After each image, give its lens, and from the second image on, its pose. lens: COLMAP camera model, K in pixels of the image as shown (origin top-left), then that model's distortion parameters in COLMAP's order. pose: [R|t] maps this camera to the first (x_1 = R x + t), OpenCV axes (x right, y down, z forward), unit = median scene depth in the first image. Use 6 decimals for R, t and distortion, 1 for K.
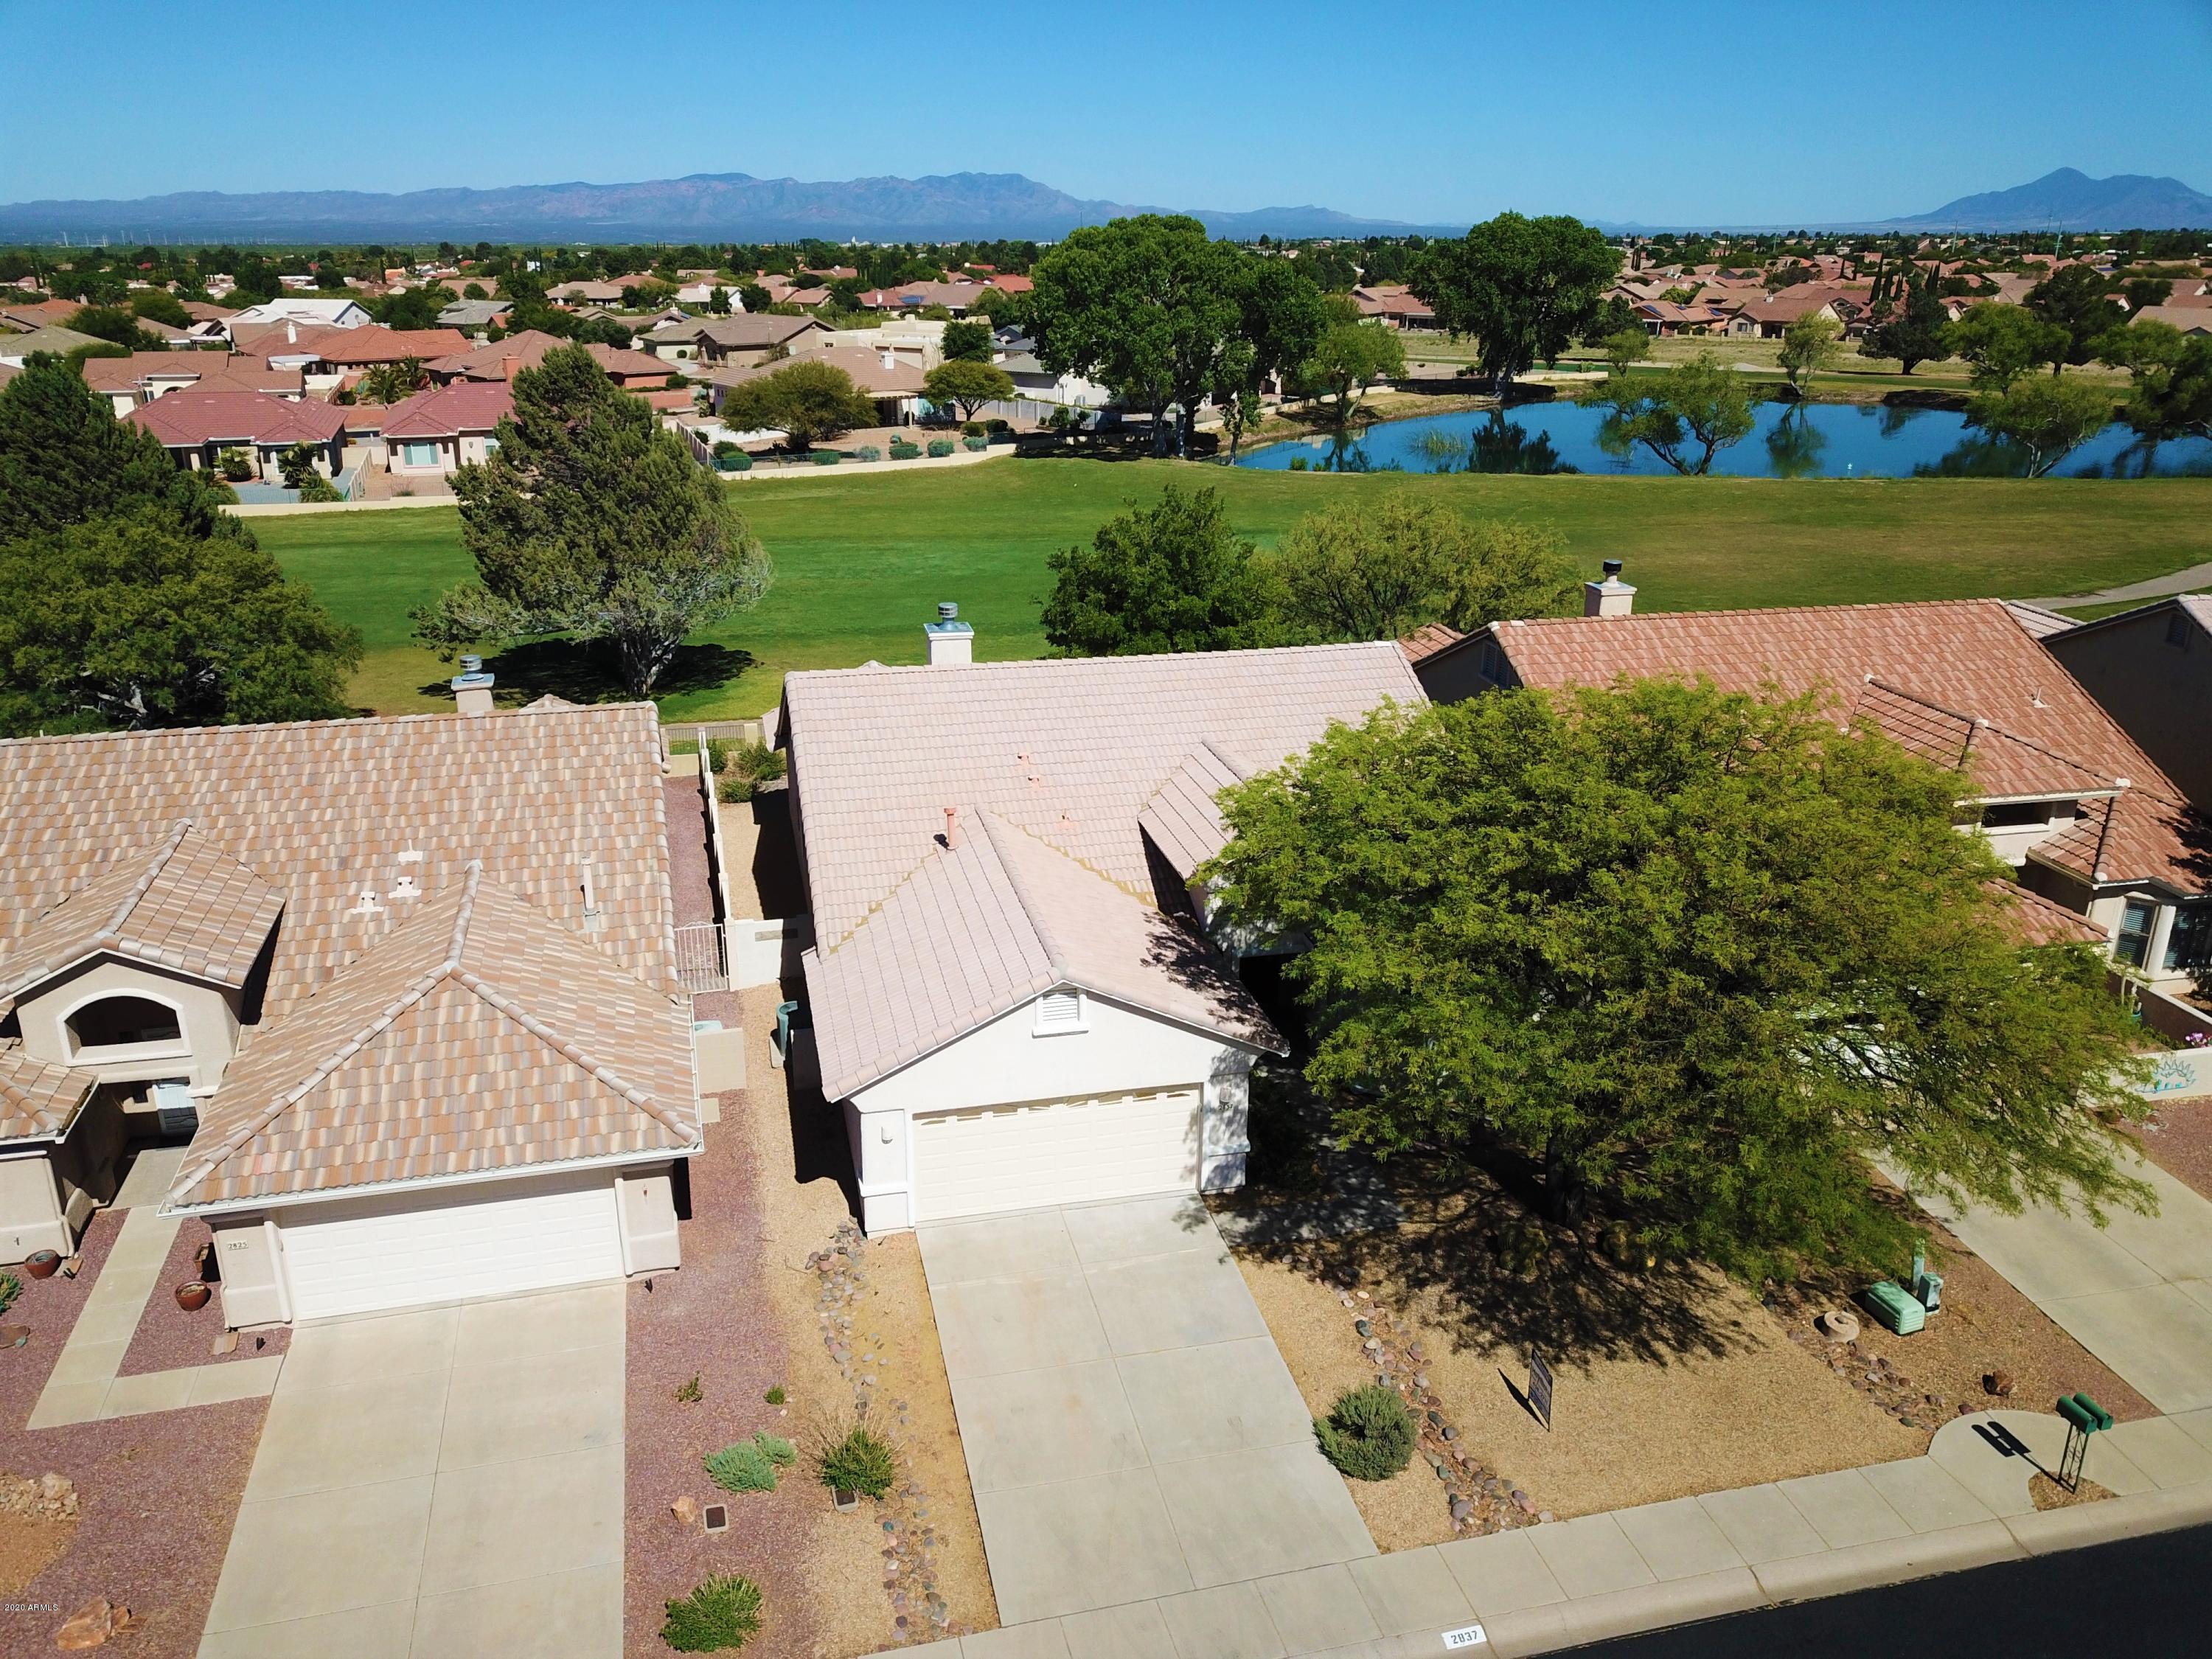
lens RADIAL K [[1696.5, 0, 1111.2], [0, 1696.5, 824.0], [0, 0, 1]] dist [0.016517, -0.005940]
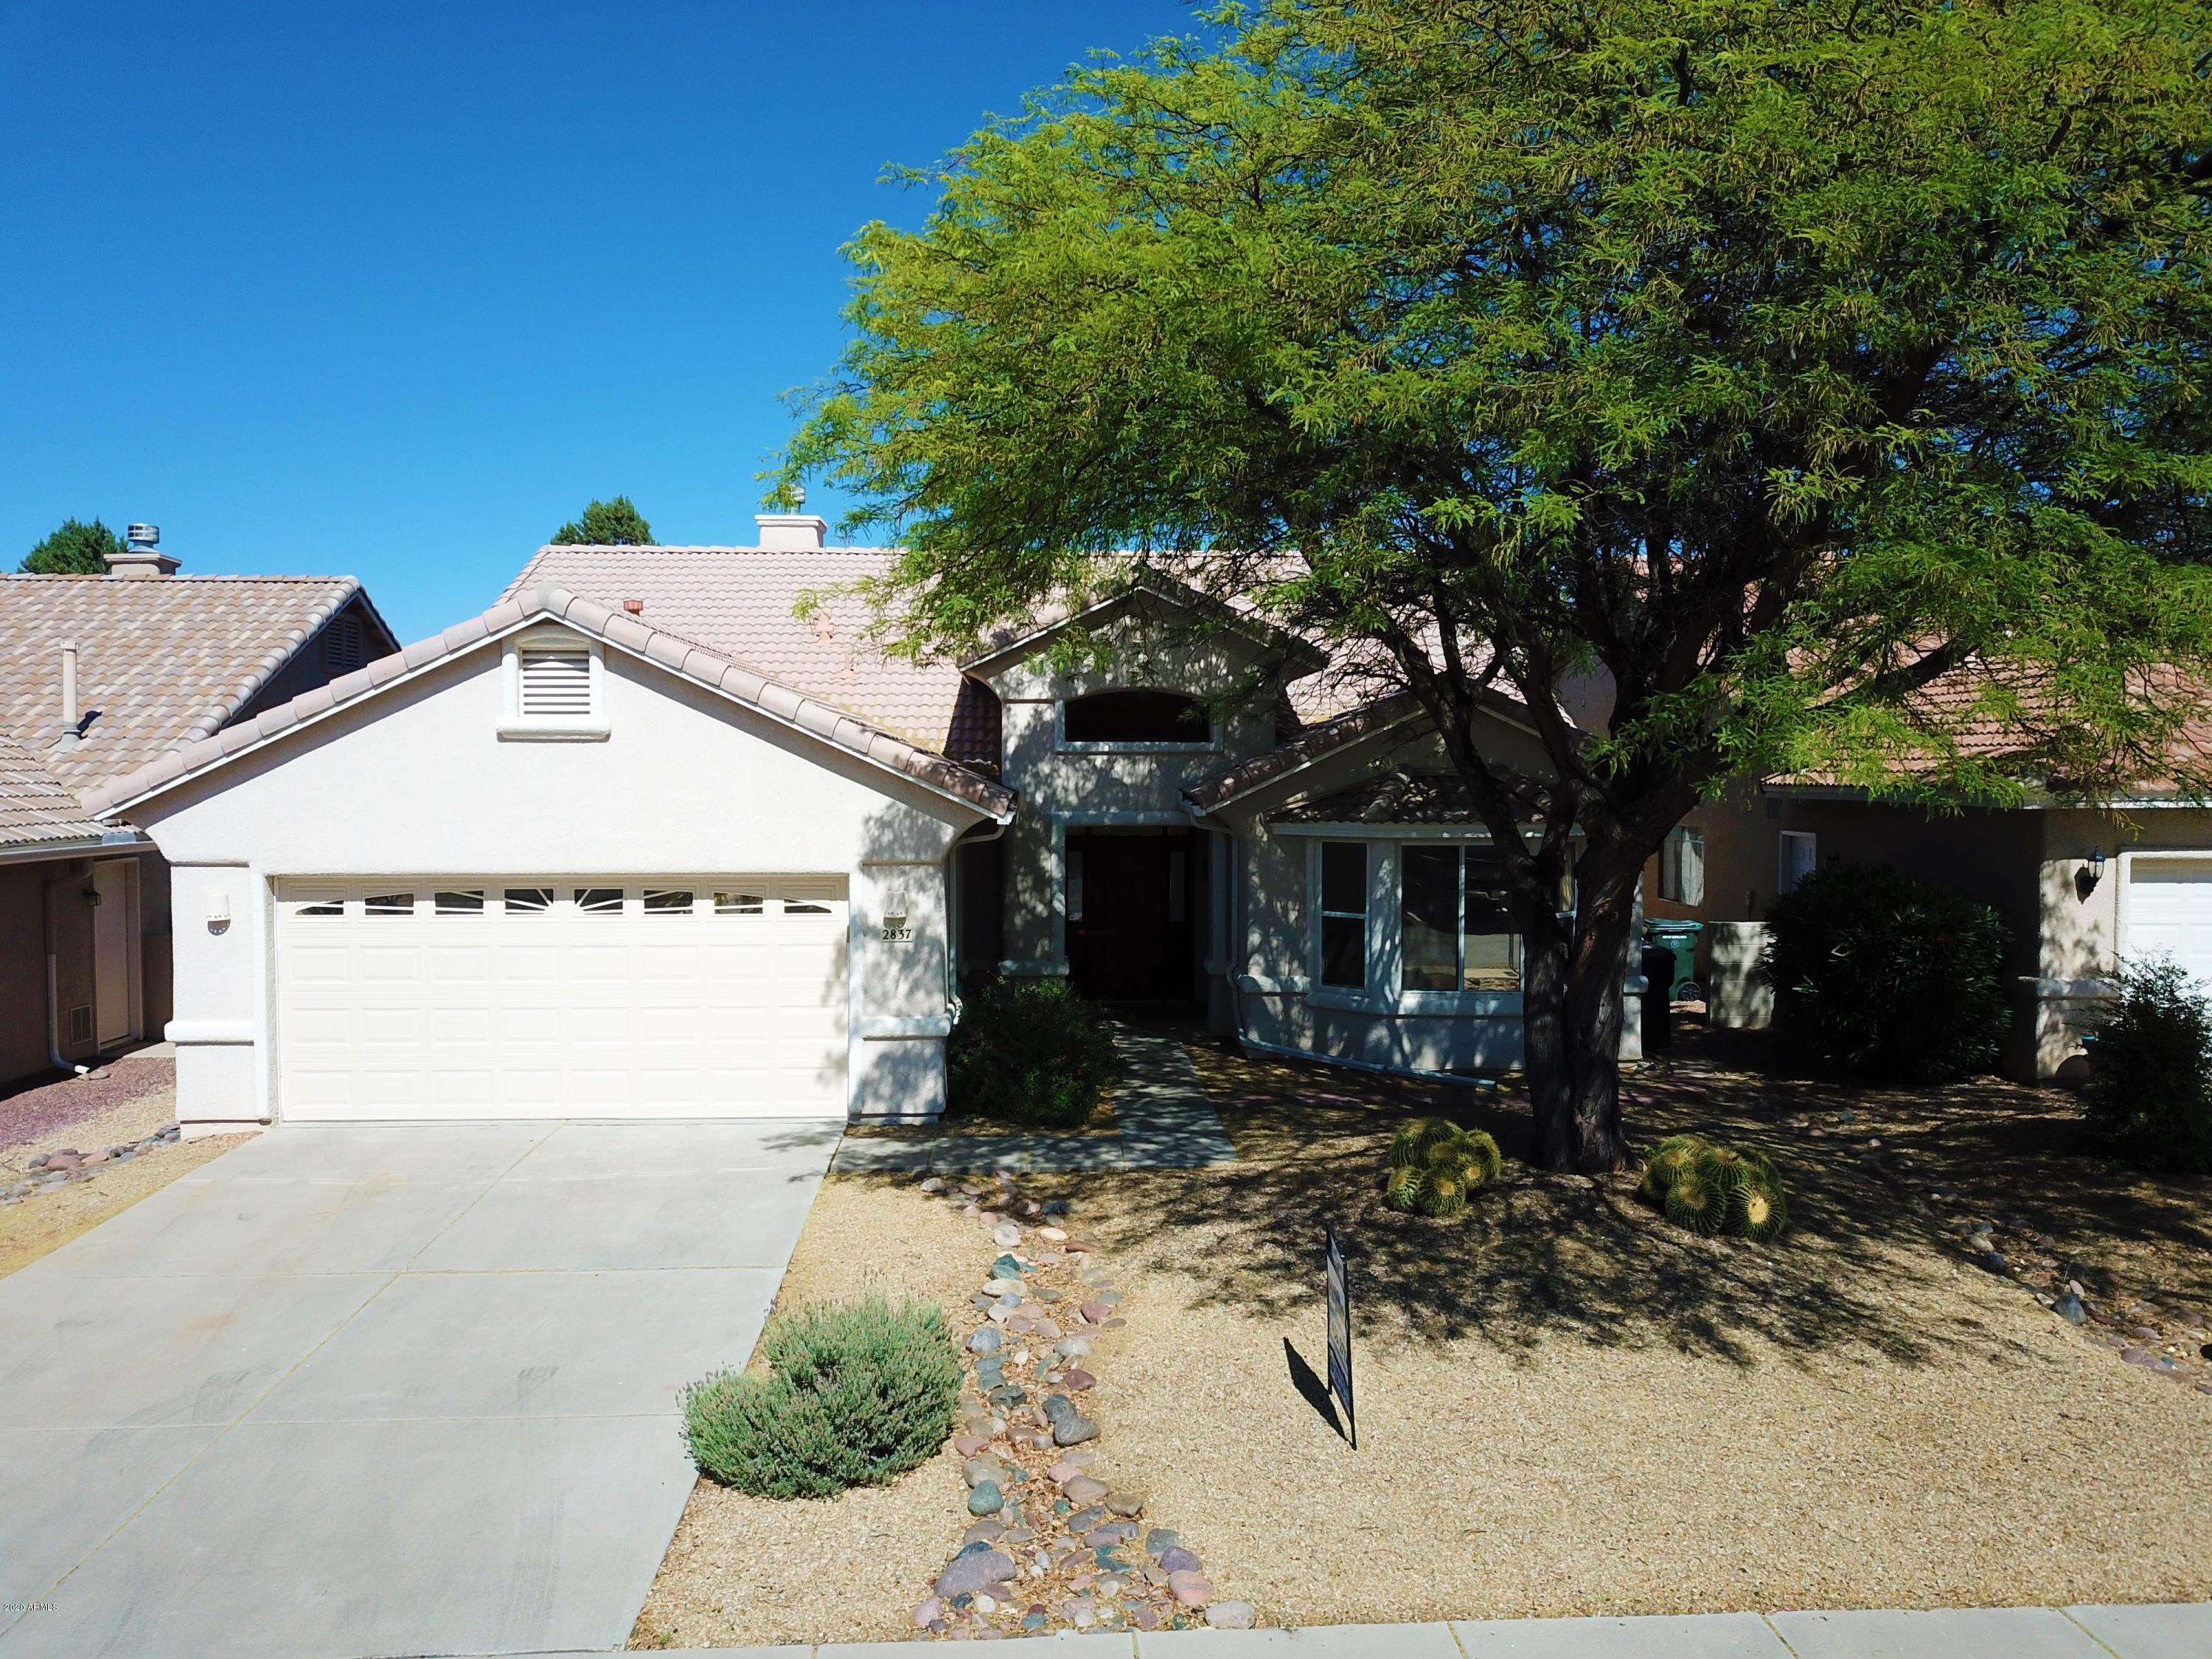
lens RADIAL K [[1696.5, 0, 1111.7], [0, 1696.5, 835.5], [0, 0, 1]] dist [0.016517, -0.005940]
pose [[0.981877, -0.000238, -0.189518, 0.242917], [-0.054987, 0.956625, -0.286087, 0.300425], [0.181366, 0.291323, 0.939275, 0.555317]]
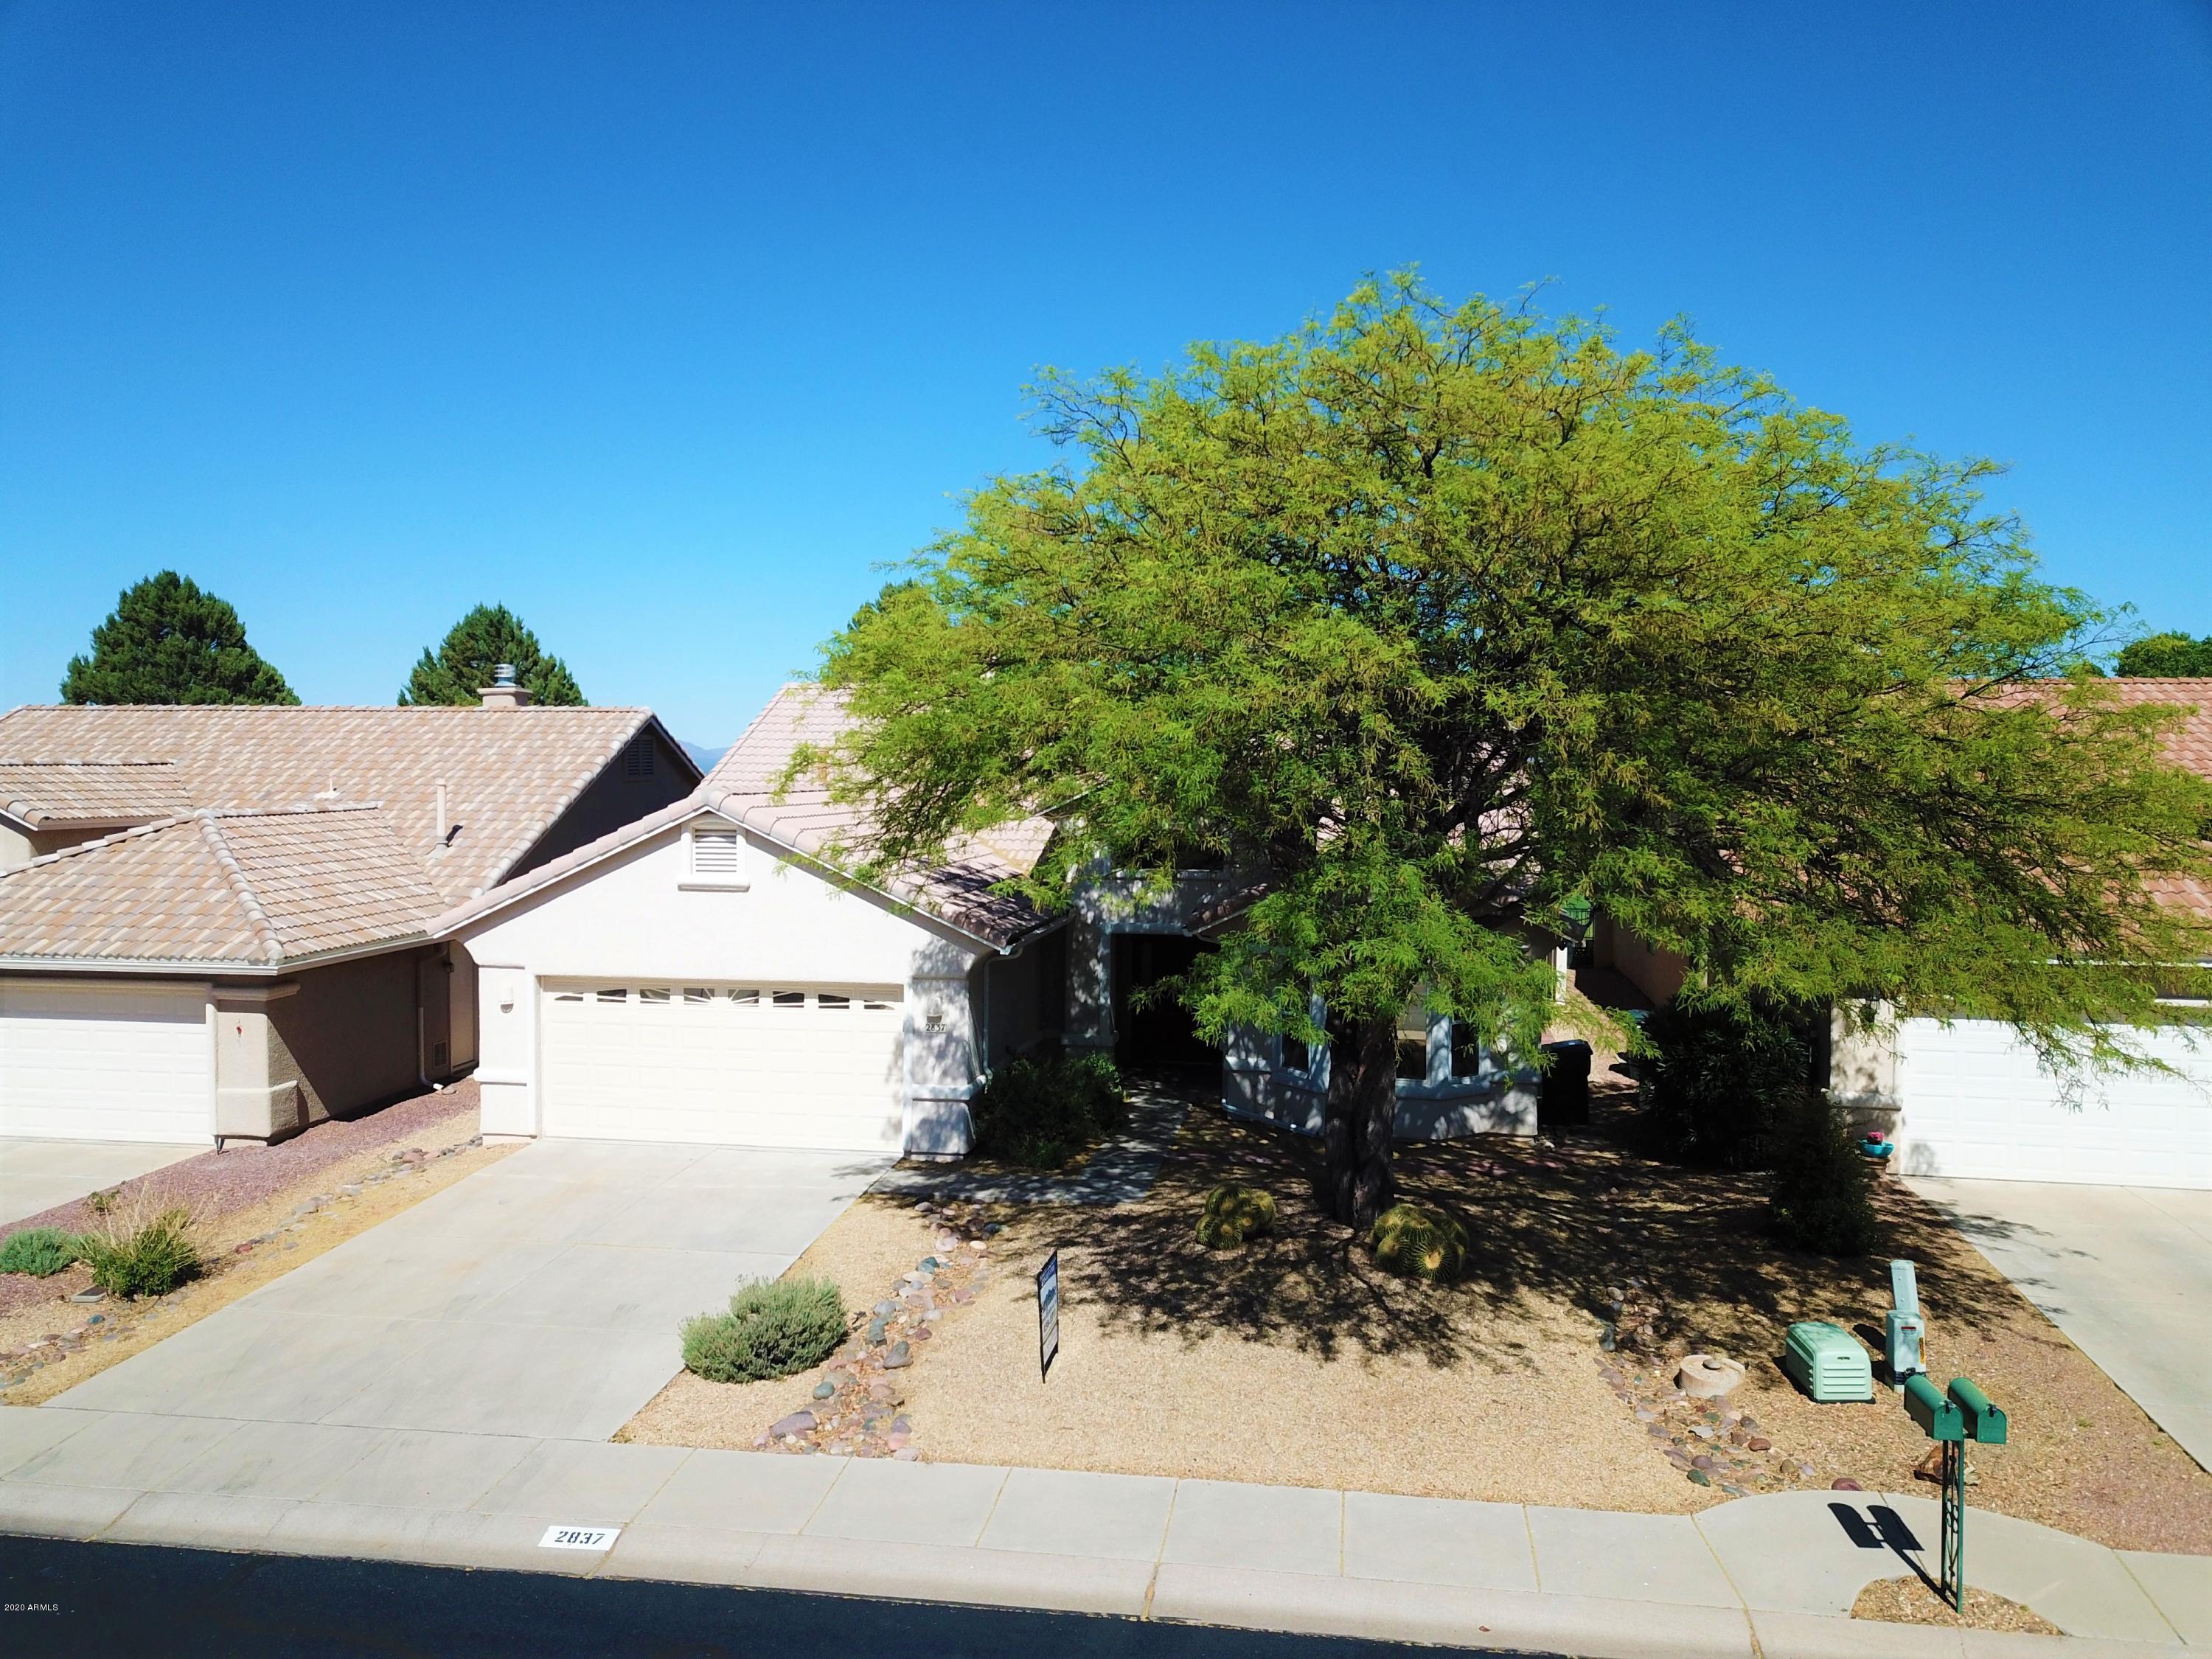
lens RADIAL K [[1696.5, 0, 1102.3], [0, 1696.5, 835.2], [0, 0, 1]] dist [0.016517, -0.005940]
pose [[0.921644, 0.015926, -0.387710, 0.445830], [-0.130087, 0.954019, -0.270048, 0.293717], [0.365582, 0.299324, 0.881337, 0.375676]]
